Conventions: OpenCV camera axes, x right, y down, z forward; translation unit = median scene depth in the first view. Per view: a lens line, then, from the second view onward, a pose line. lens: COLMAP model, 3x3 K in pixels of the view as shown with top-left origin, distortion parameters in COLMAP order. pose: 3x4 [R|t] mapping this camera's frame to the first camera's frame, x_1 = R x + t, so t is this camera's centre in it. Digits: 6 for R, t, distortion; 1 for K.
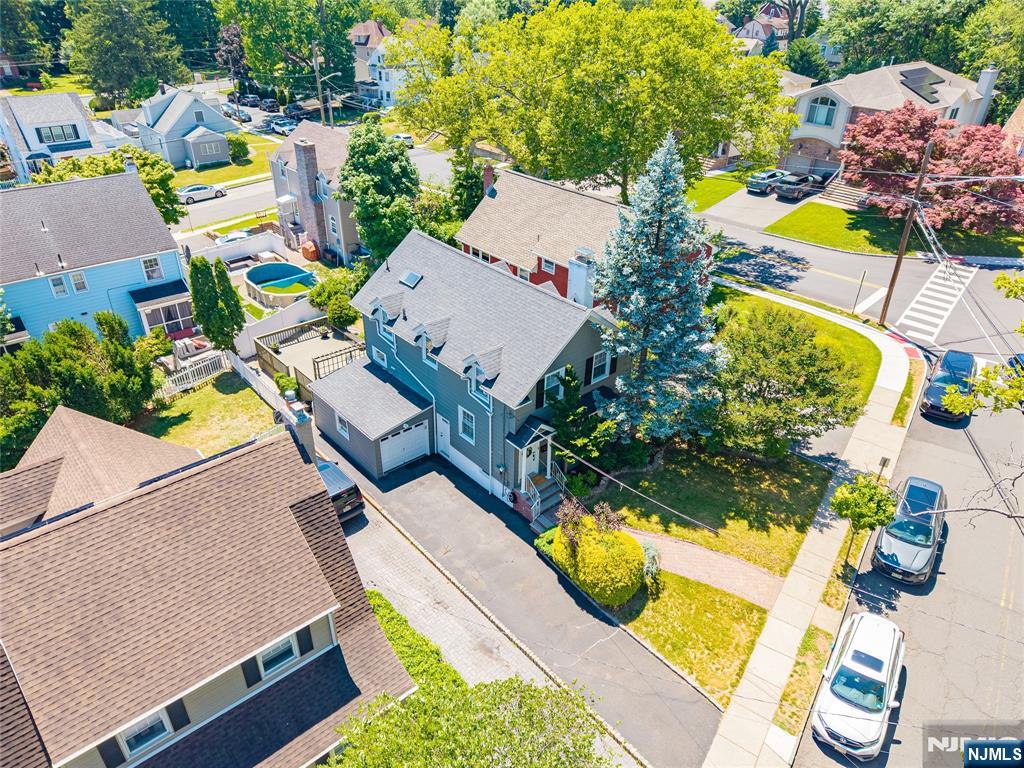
lens RADIAL K [[682.2, 0, 511.4], [0, 682.2, 384.0], [0, 0, 1]] dist [0.001361, -0.004413]
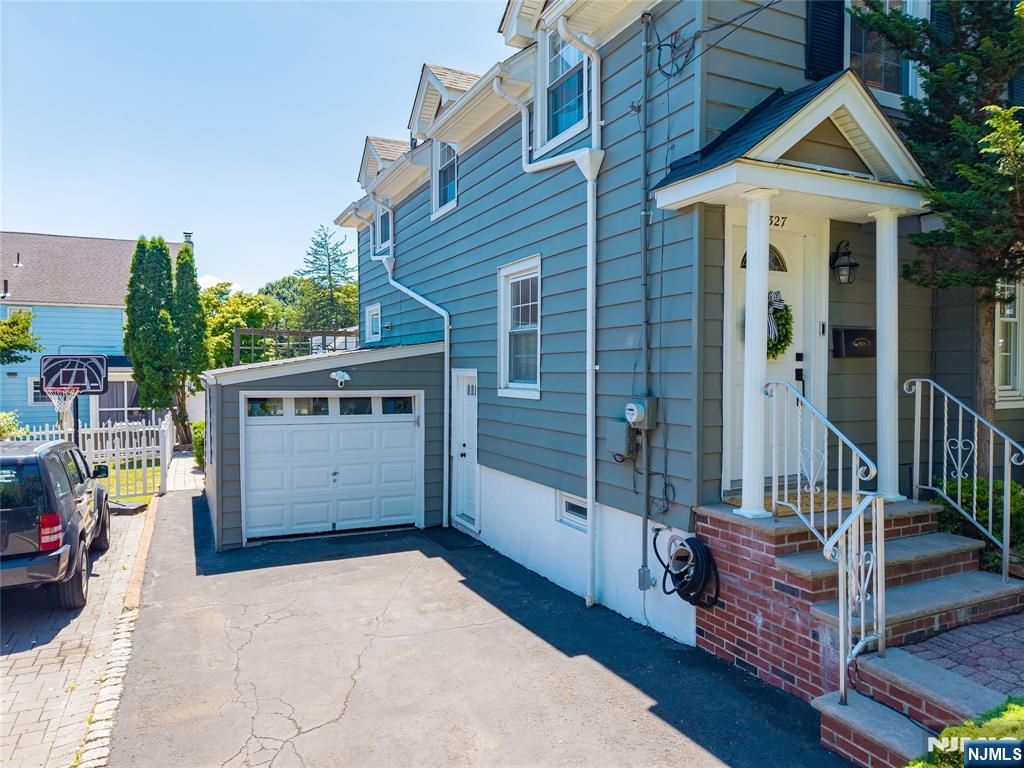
lens RADIAL K [[682.2, 0, 508.5], [0, 682.2, 379.0], [0, 0, 1]] dist [0.001361, -0.004413]
pose [[0.963445, -0.012770, -0.267601, 0.003685], [-0.121650, 0.869096, -0.479452, 0.216214], [0.238694, 0.494479, 0.835772, 0.801136]]
